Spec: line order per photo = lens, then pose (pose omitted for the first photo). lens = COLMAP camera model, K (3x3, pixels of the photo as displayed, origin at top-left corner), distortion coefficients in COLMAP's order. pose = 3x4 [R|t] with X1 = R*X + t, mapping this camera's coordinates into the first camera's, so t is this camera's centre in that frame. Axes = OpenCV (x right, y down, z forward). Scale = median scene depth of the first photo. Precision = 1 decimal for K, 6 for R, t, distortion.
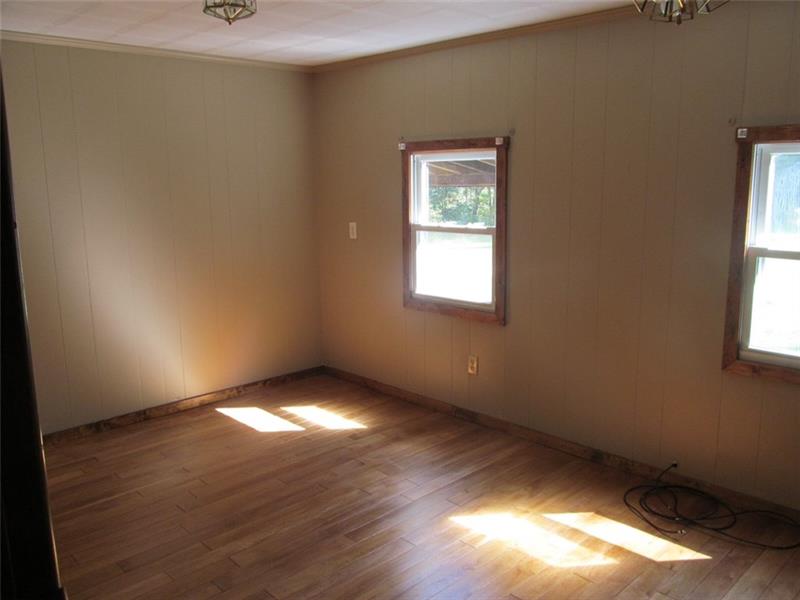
lens RADIAL K [[673.8, 0, 400.0], [0, 673.8, 300.0], [0, 0, 1]] dist [-0.032918, 0.004412]
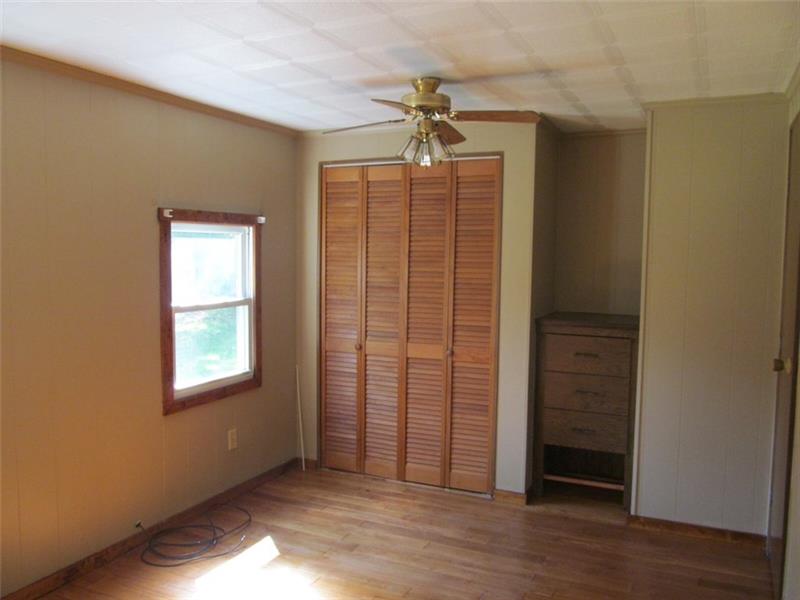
lens RADIAL K [[673.8, 0, 400.0], [0, 673.8, 300.0], [0, 0, 1]] dist [-0.032918, 0.004412]
pose [[-0.355345, -0.039362, 0.933906, -0.759298], [0.180872, 0.977334, 0.110013, -0.147166], [-0.917069, 0.208010, -0.340171, 1.019594]]
